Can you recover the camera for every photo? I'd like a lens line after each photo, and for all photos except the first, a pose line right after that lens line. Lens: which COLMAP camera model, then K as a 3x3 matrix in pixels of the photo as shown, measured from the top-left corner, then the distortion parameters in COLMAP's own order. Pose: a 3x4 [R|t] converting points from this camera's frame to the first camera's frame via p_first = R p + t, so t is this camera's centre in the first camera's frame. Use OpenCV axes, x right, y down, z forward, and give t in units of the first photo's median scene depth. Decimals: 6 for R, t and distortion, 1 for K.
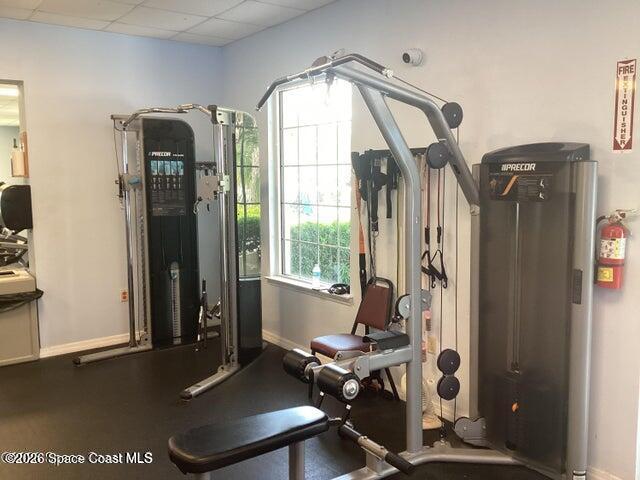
lens RADIAL K [[574.3, 0, 320.0], [0, 574.3, 240.0], [0, 0, 1]] dist [0.048961, -0.010009]
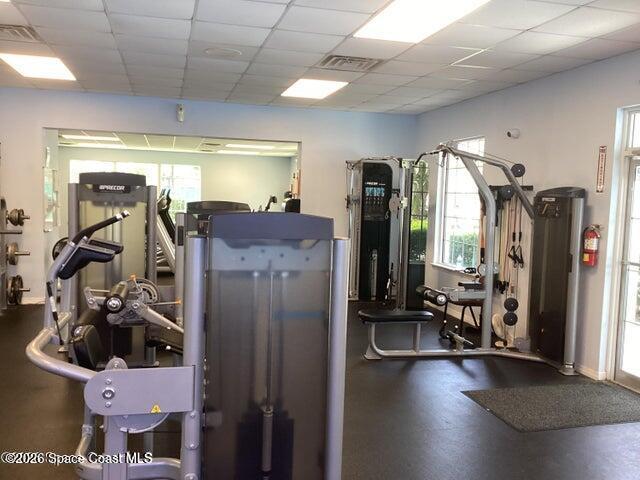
lens RADIAL K [[574.3, 0, 320.0], [0, 574.3, 240.0], [0, 0, 1]] dist [0.048961, -0.010009]
pose [[0.928061, 0.065331, -0.366652, 0.242637], [-0.078340, 0.996712, -0.020696, 0.071049], [0.364095, 0.047930, 0.930128, -0.700917]]
